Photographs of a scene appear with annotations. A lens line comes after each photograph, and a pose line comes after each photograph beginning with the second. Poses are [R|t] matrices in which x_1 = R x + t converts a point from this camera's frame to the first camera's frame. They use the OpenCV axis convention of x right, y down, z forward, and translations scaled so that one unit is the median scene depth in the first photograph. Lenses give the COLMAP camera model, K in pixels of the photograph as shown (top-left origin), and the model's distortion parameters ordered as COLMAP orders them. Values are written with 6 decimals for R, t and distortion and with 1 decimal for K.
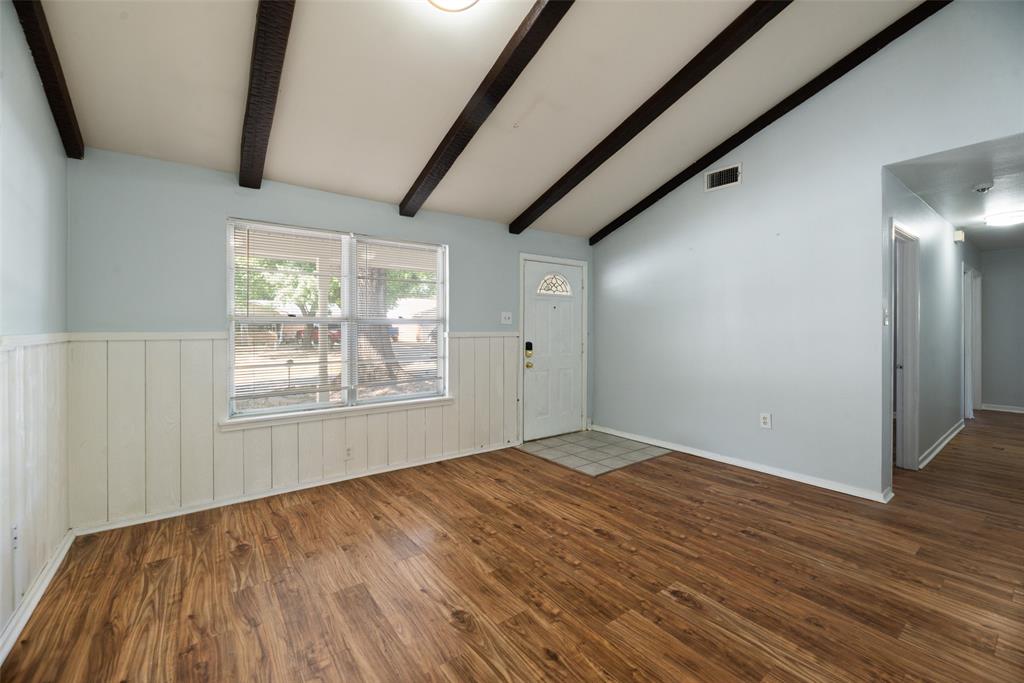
lens RADIAL K [[418.5, 0, 514.2], [0, 418.5, 331.5], [0, 0, 1]] dist [-0.005832, 0.001400]
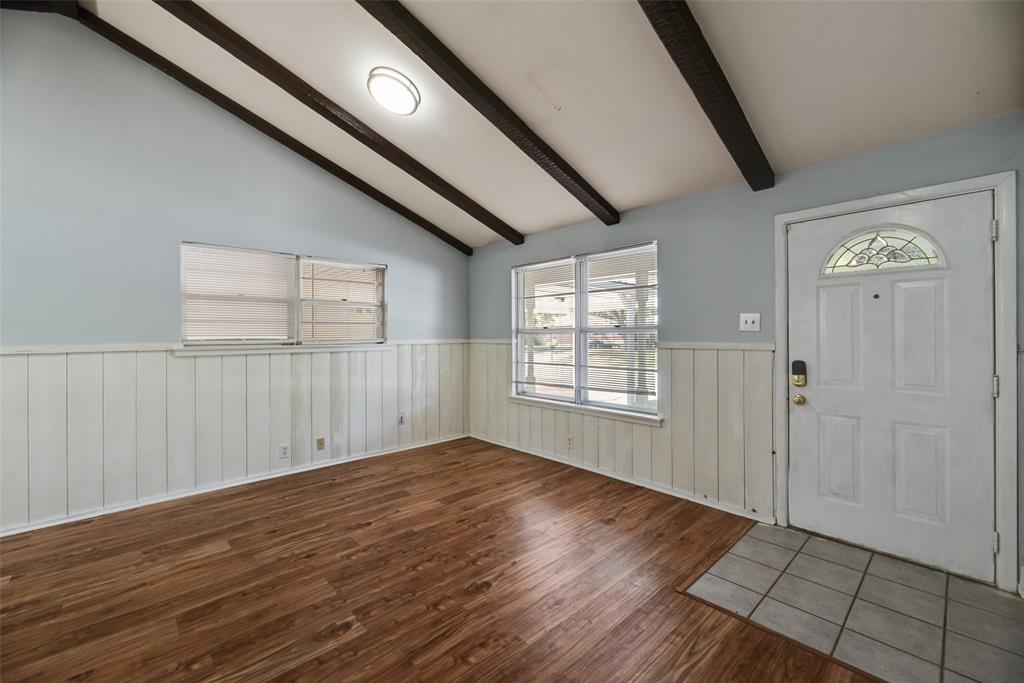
lens RADIAL K [[417.7, 0, 516.6], [0, 417.7, 332.6], [0, 0, 1]] dist [-0.001106, -0.000239]
pose [[0.110960, -0.006518, -0.993804, 1.043475], [-0.003973, 0.999968, -0.007002, -0.016018], [0.993817, 0.004726, 0.110930, 0.976423]]
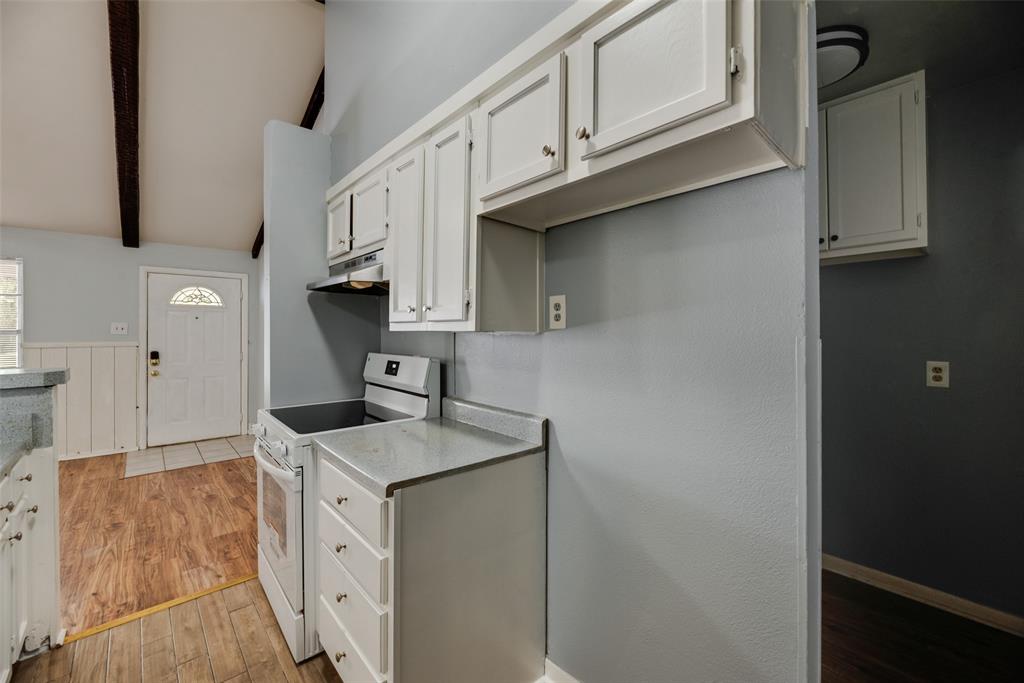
lens RADIAL K [[417.7, 0, 514.1], [0, 417.7, 332.0], [0, 0, 1]] dist [-0.001106, -0.000239]
pose [[0.996416, -0.002254, 0.084562, 1.521761], [0.003151, 0.999940, -0.010468, -0.015920], [-0.084533, 0.010697, 0.996363, -0.202927]]
